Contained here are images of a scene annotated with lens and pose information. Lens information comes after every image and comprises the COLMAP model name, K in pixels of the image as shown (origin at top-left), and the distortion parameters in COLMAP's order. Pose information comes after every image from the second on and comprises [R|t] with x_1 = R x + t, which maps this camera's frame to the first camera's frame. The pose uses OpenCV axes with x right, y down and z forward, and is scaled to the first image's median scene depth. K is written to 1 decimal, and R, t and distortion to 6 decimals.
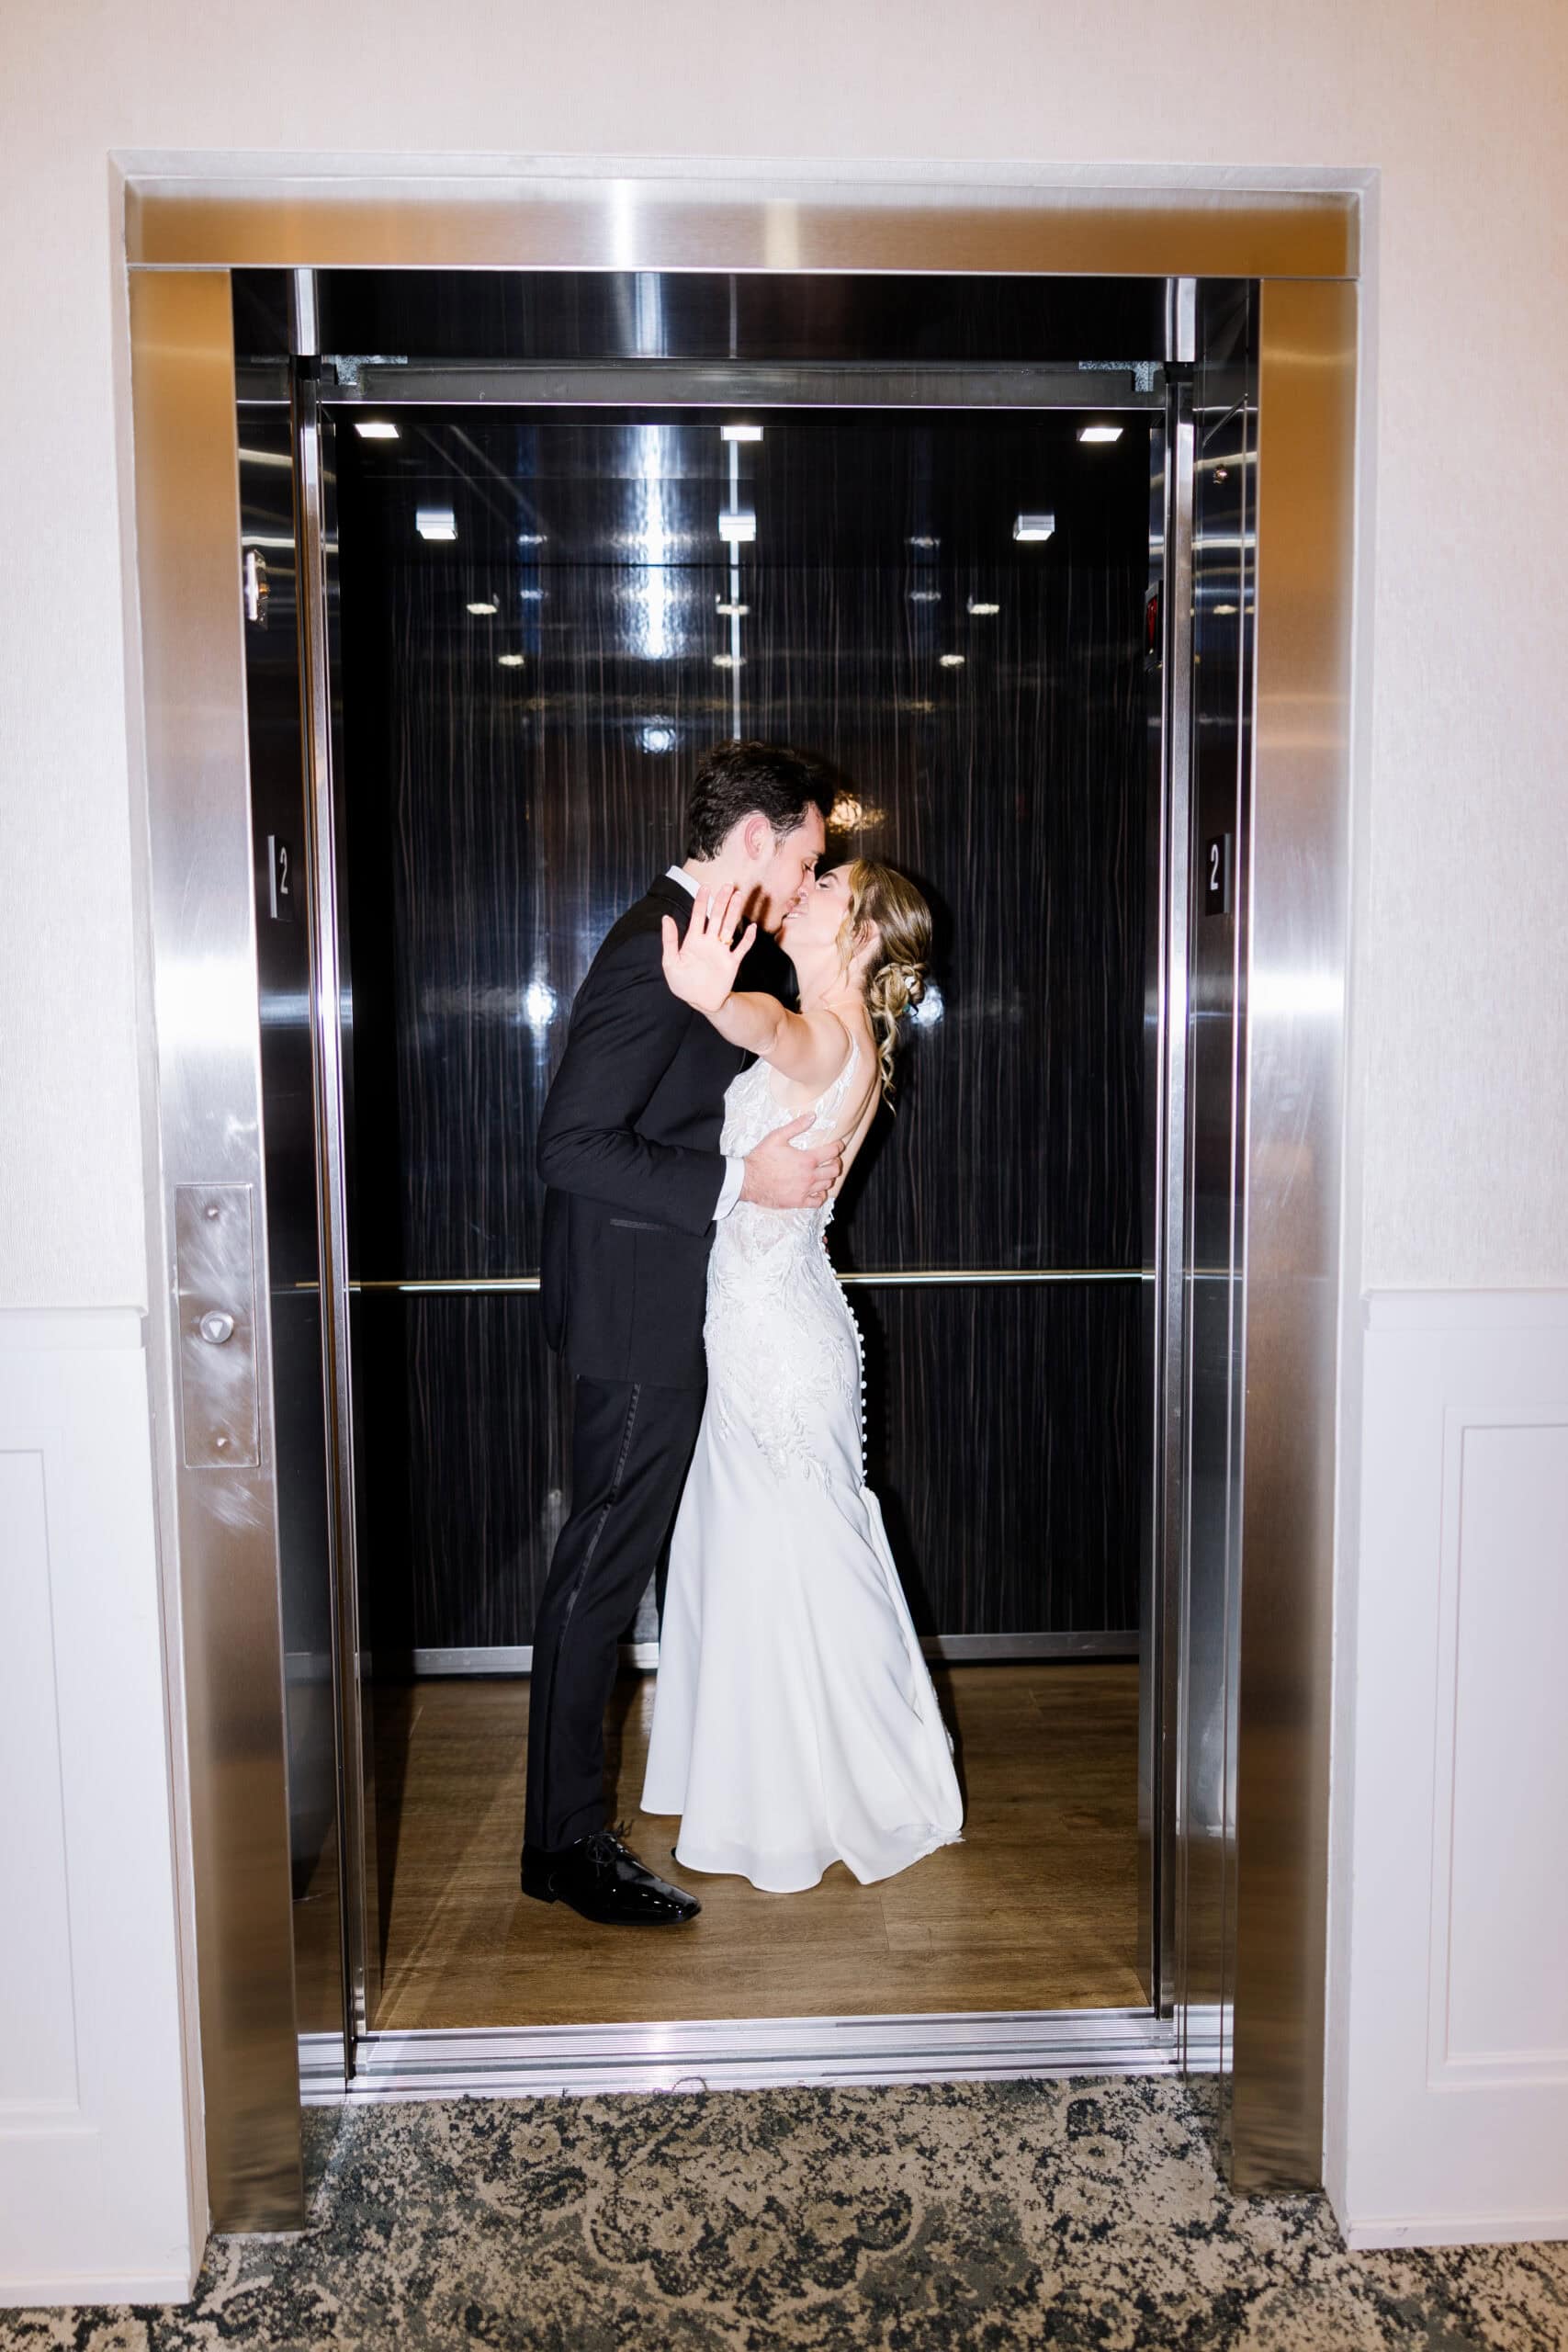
lens RADIAL K [[2016.4, 0, 783.9], [0, 2016.4, 1204.6], [0, 0, 1]] dist [-0.007632, 0.009781]
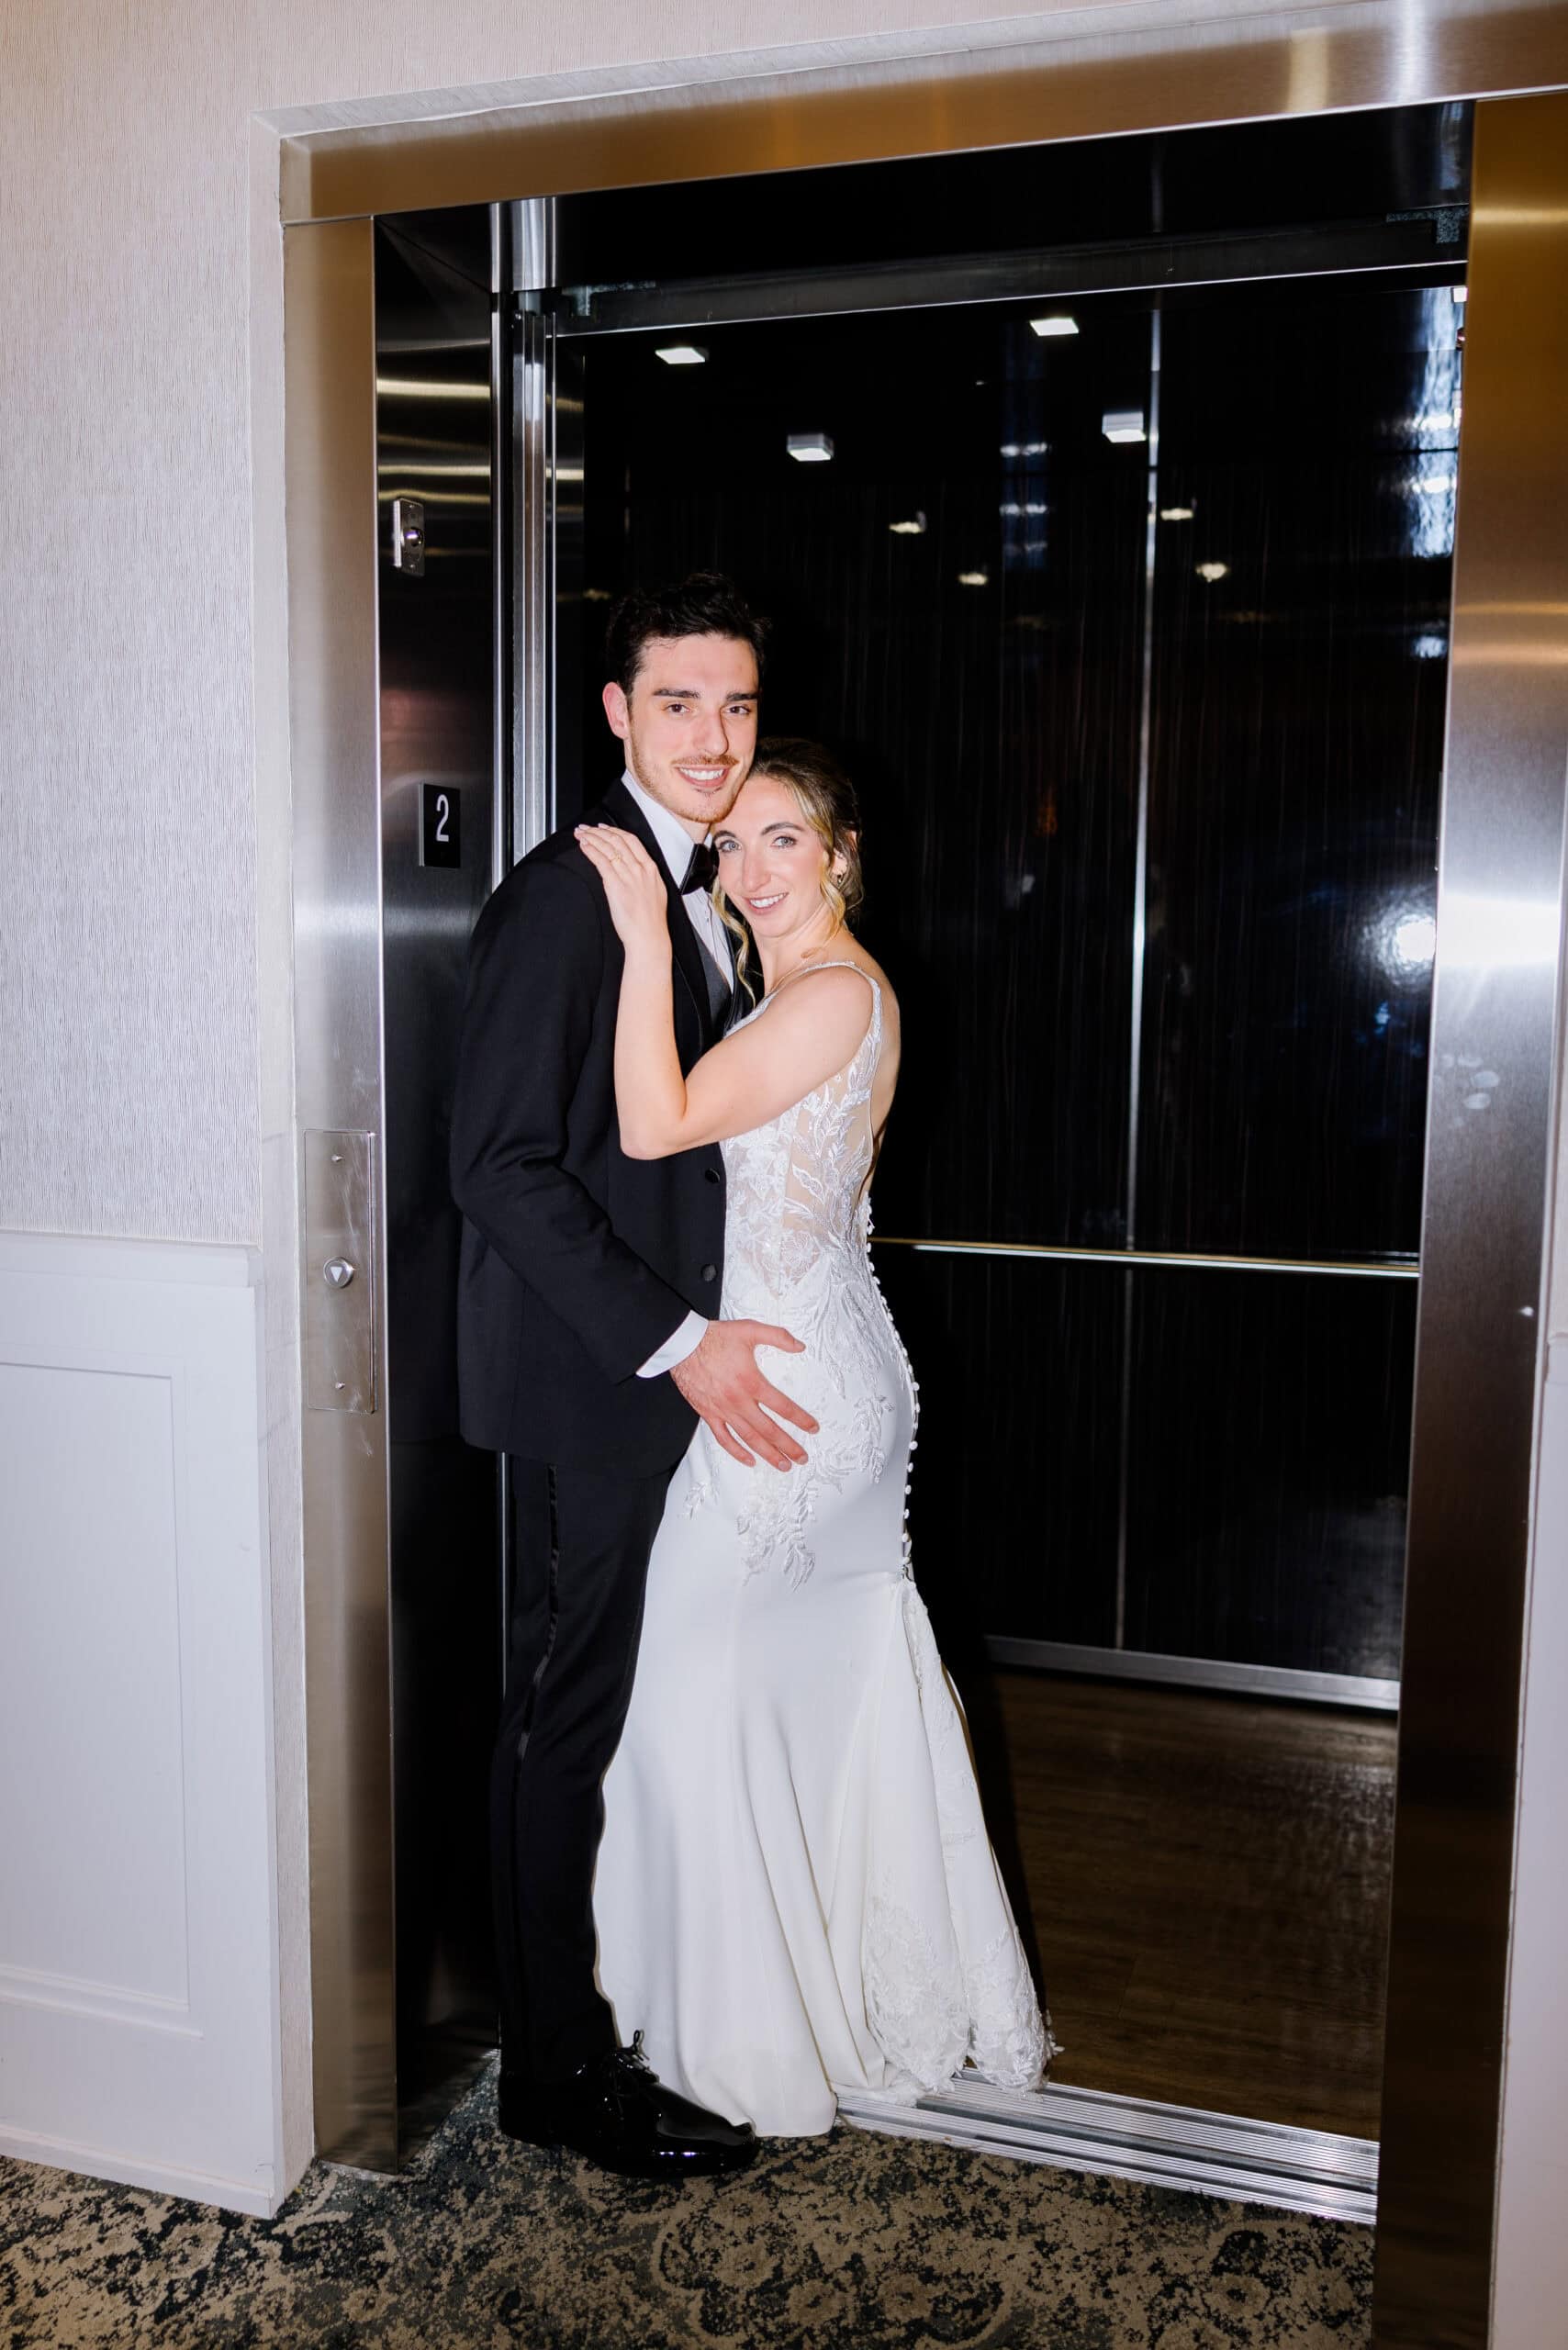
lens RADIAL K [[2122.1, 0, 780.9], [0, 2122.1, 1165.2], [0, 0, 1]] dist [0.006986, -0.005760]
pose [[0.932763, 0.057984, -0.355796, 0.278101], [-0.053872, 0.998317, 0.021463, -0.025138], [0.356442, -0.000853, 0.934317, 0.077238]]
